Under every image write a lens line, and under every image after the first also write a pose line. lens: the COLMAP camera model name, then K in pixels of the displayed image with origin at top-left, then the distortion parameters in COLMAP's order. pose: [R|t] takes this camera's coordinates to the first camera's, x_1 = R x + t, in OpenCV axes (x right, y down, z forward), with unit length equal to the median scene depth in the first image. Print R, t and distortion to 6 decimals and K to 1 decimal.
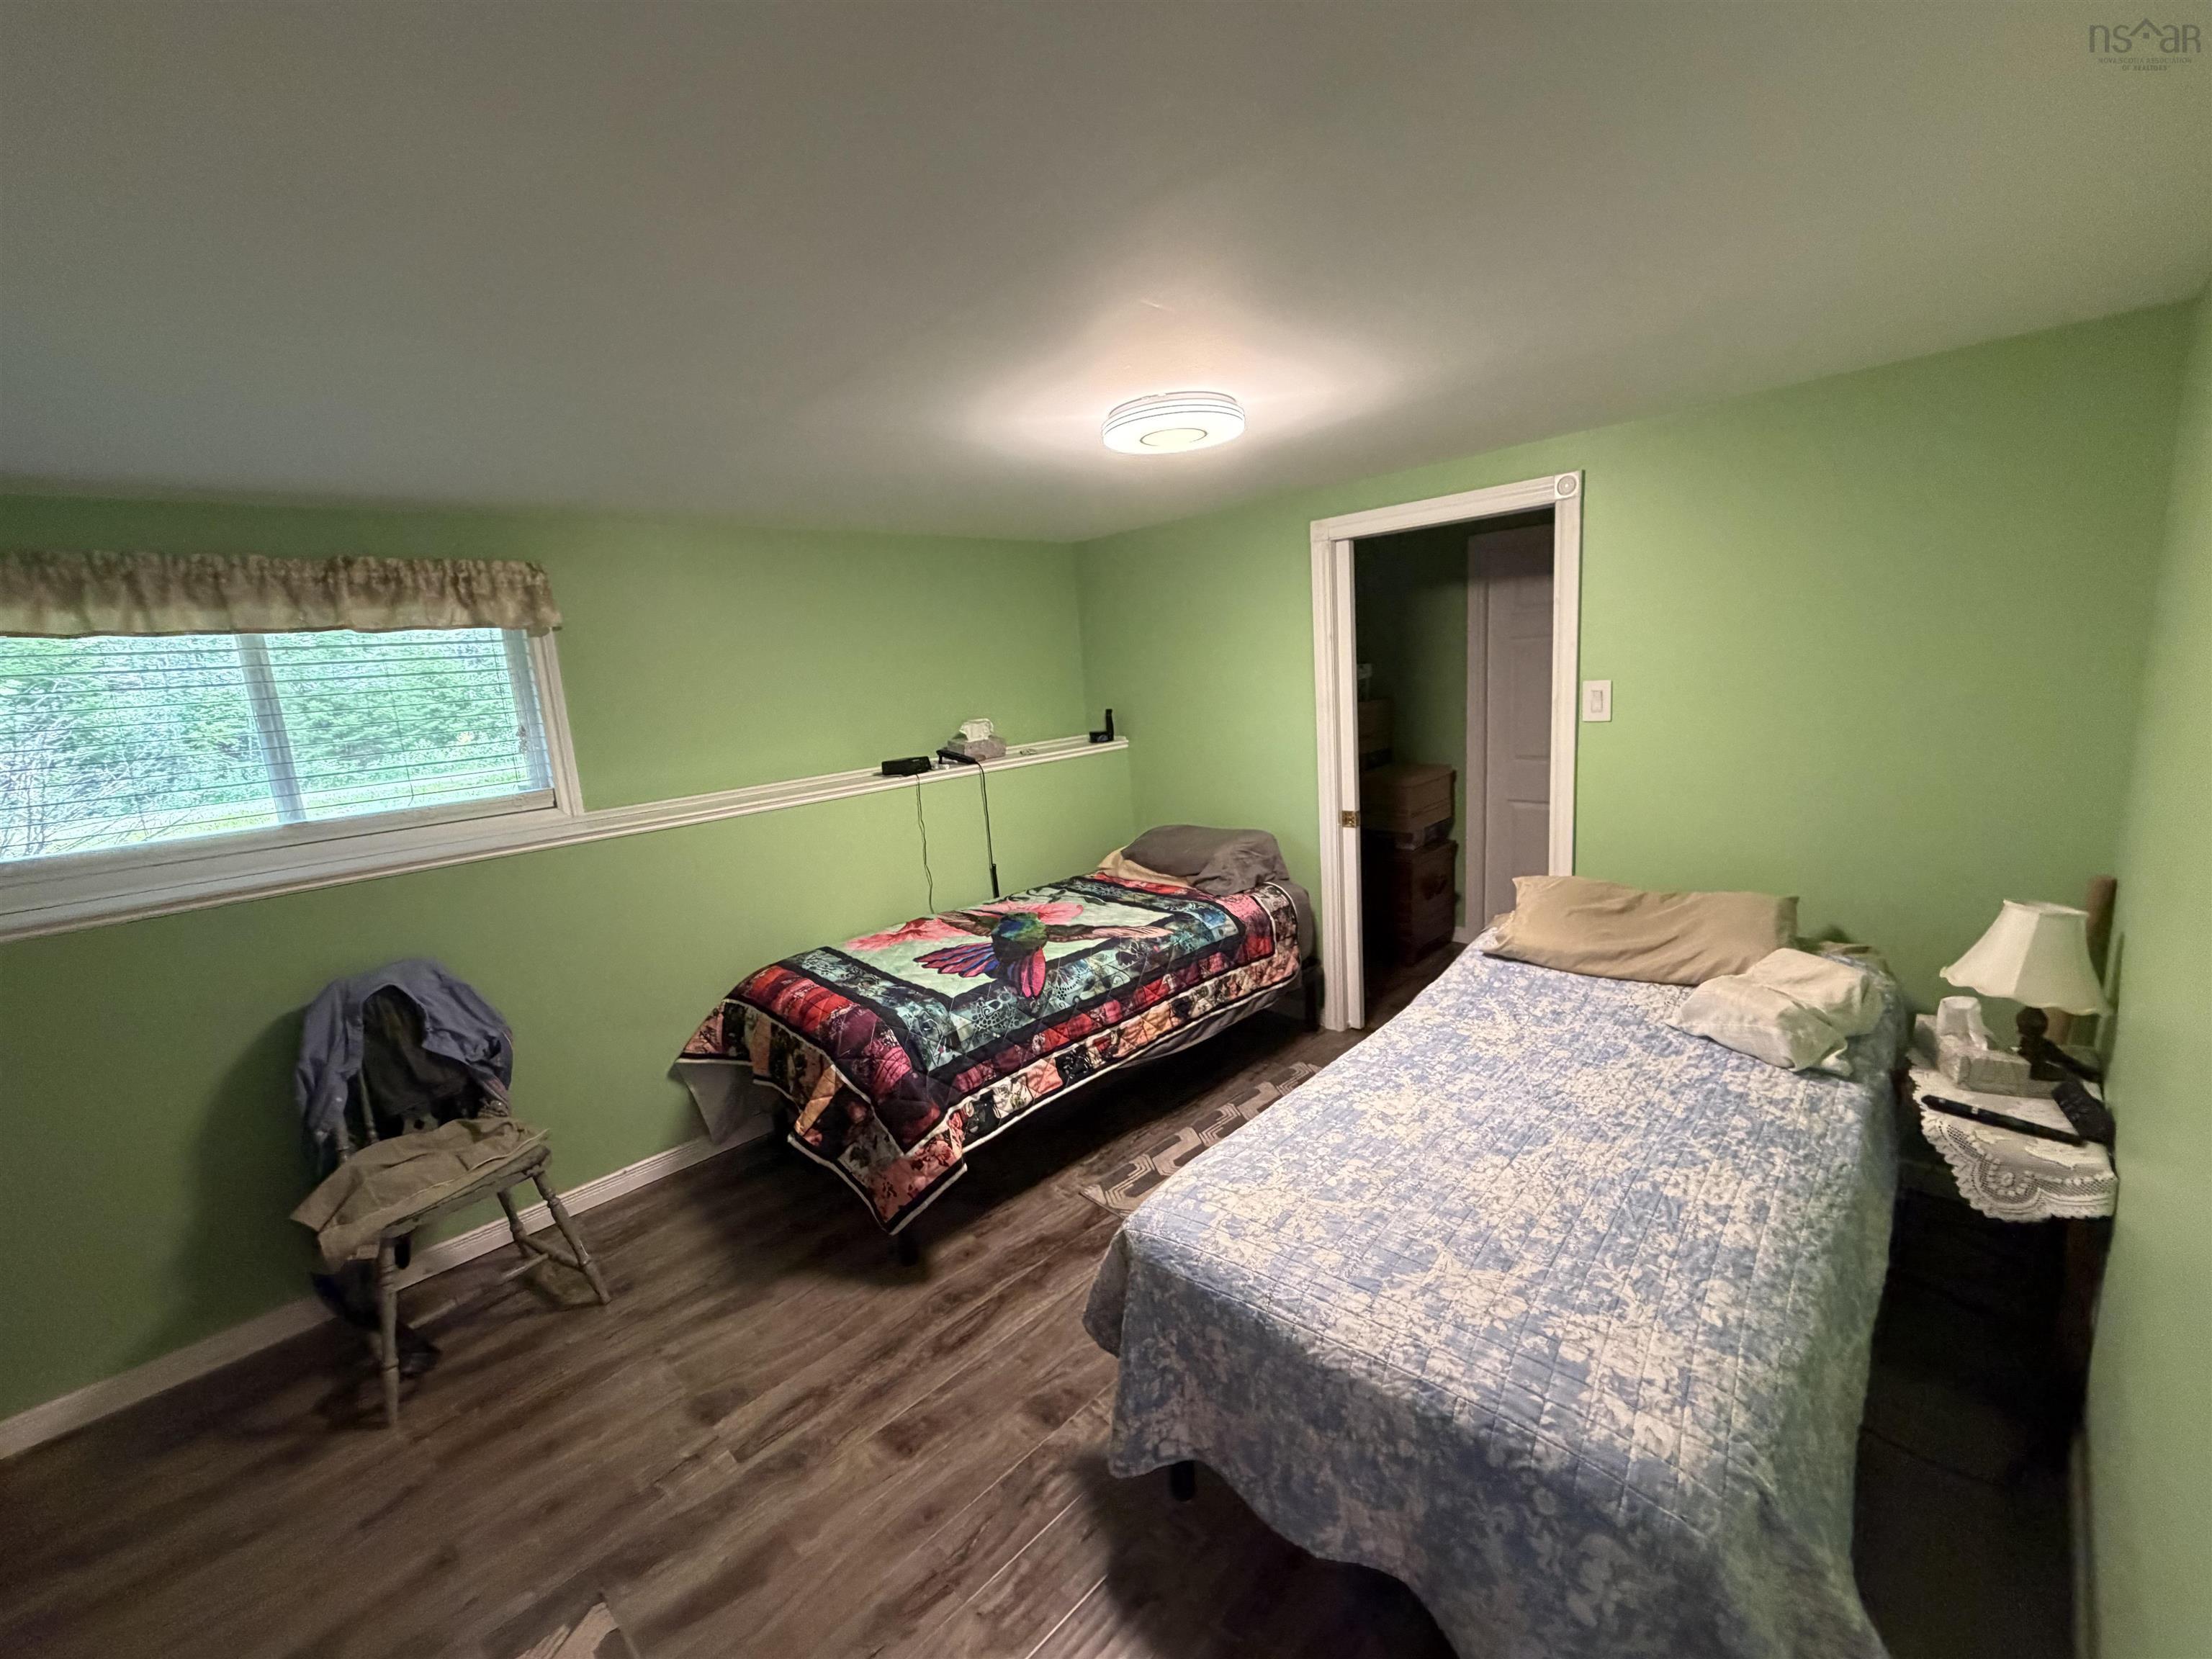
lens RADIAL K [[881.1, 0, 1109.4], [0, 881.1, 824.8], [0, 0, 1]] dist [-0.001909, -0.000231]
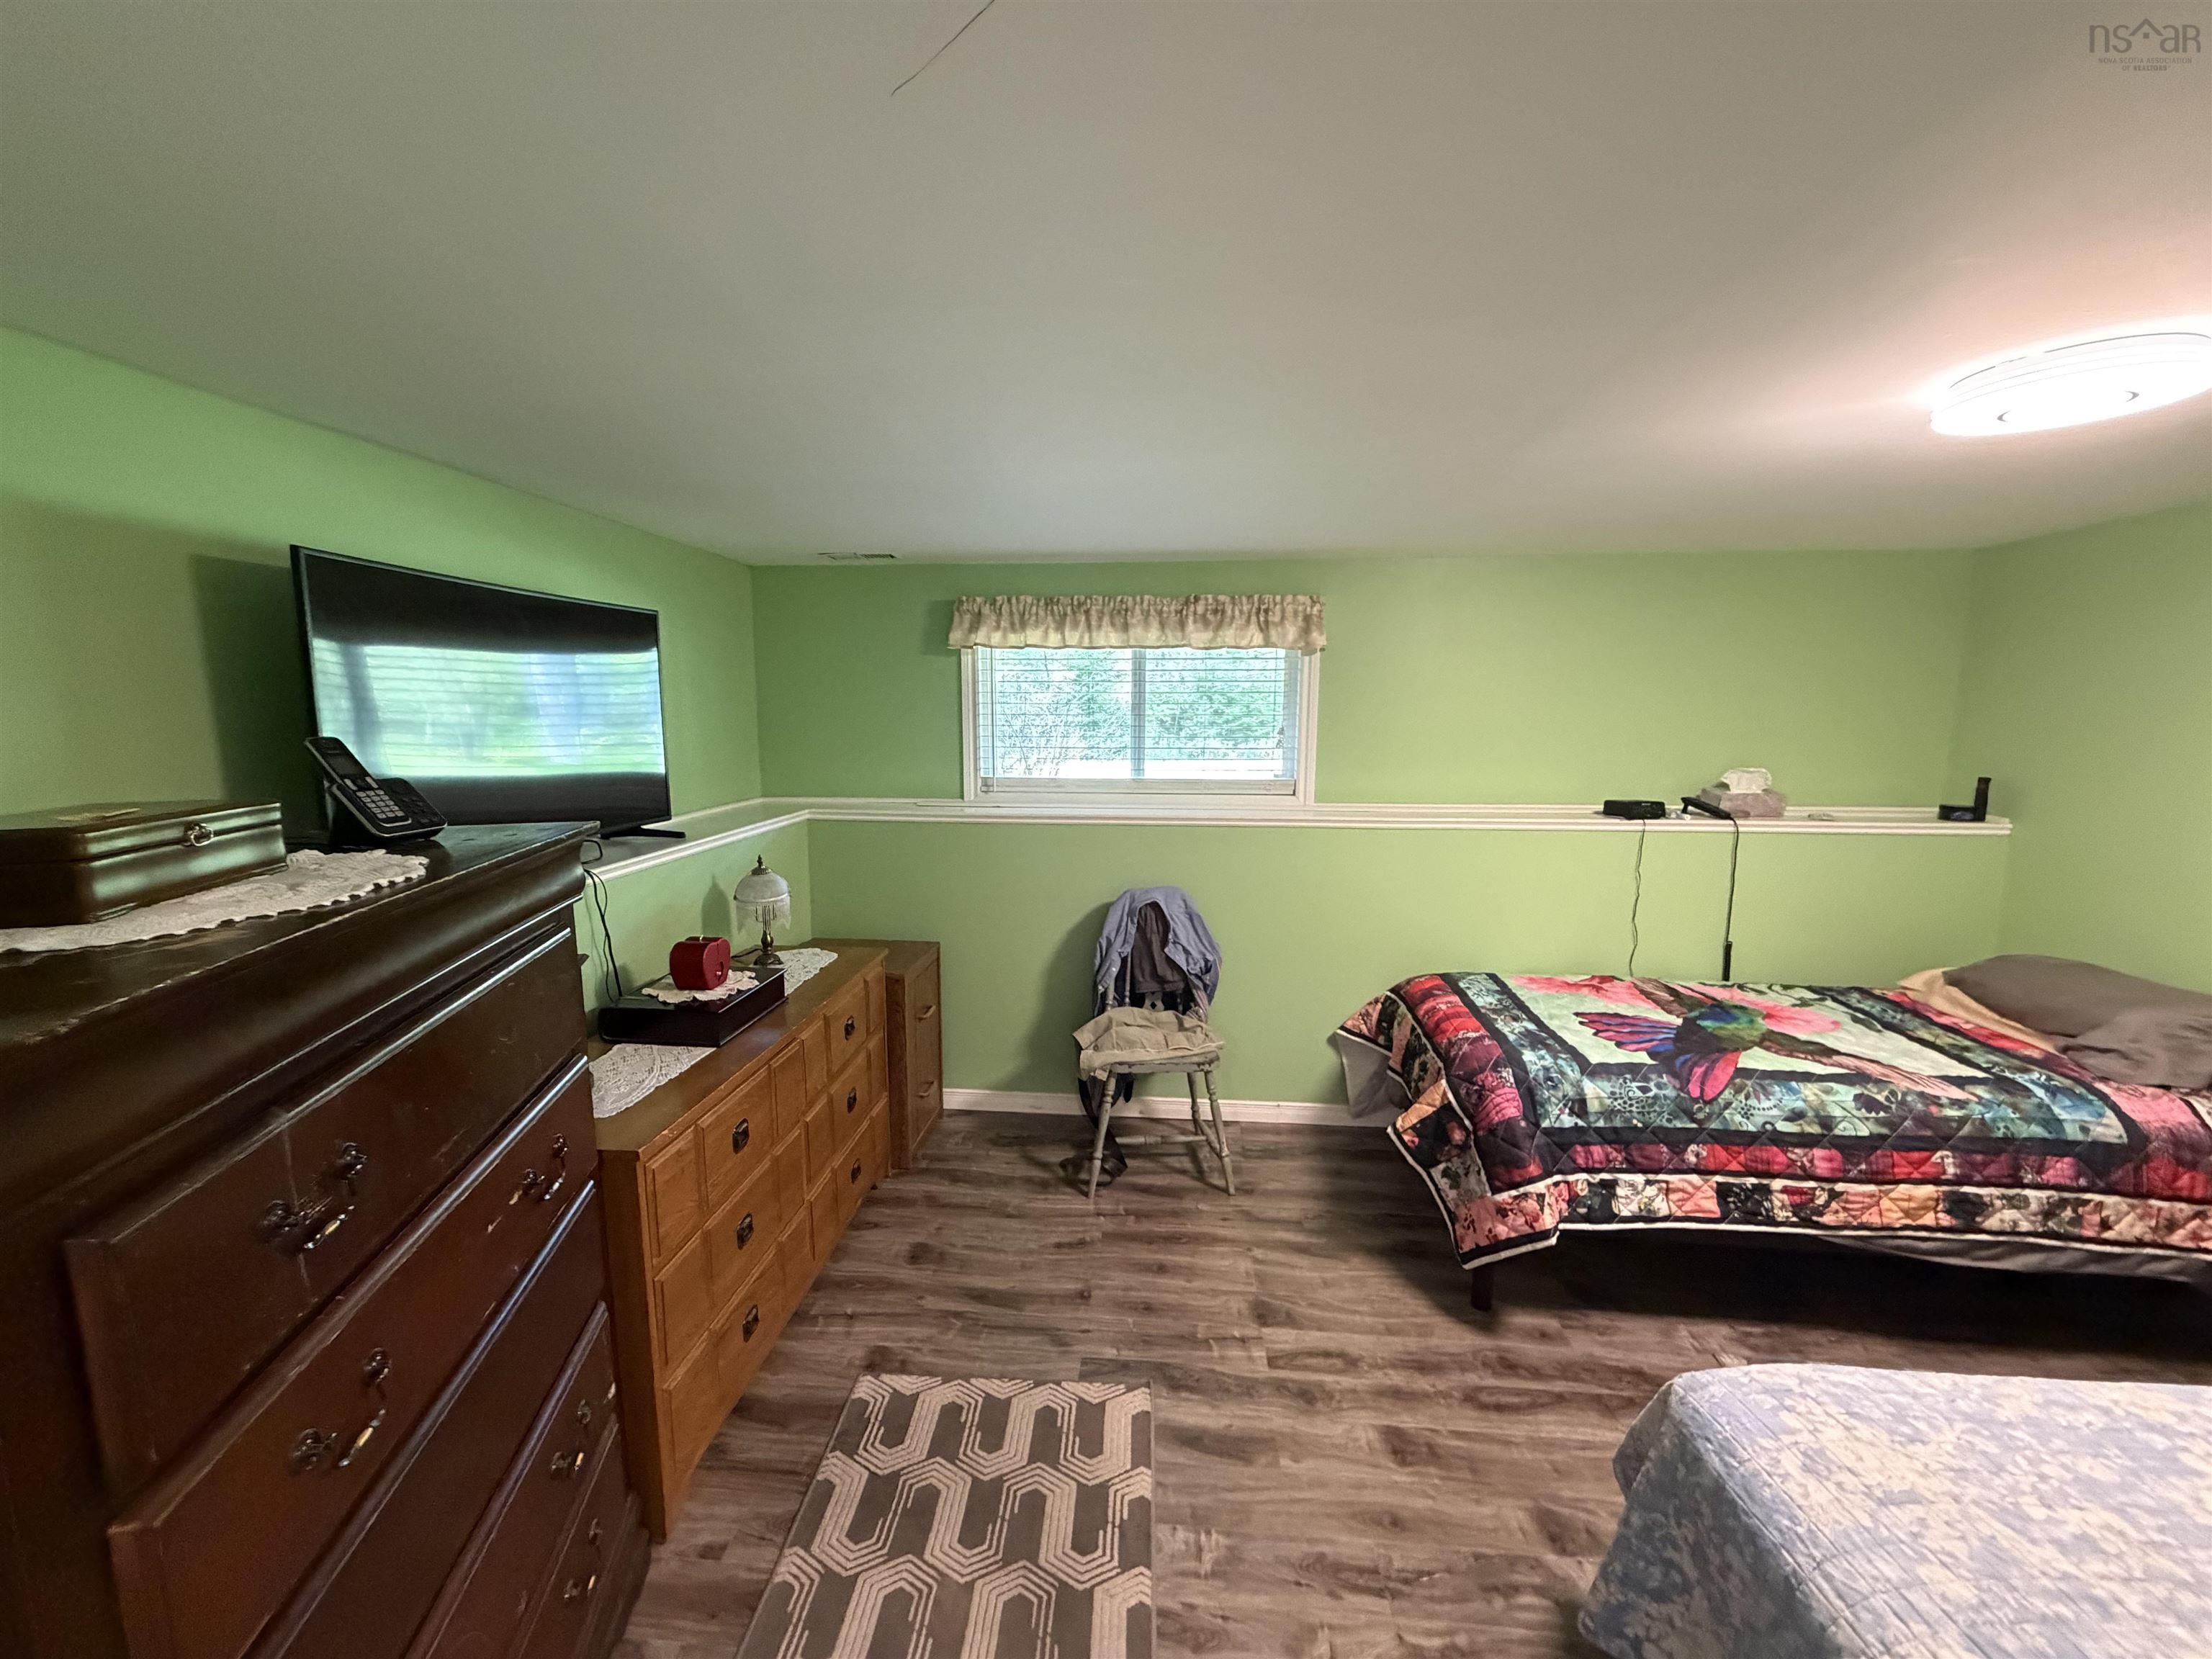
lens RADIAL K [[881.1, 0, 1102.0], [0, 881.1, 825.9], [0, 0, 1]] dist [-0.001909, -0.000231]
pose [[0.649785, 0.173227, -0.740116, 0.128267], [-0.186965, 0.980196, 0.065272, -0.009356], [0.736766, 0.095963, 0.669304, -0.009224]]
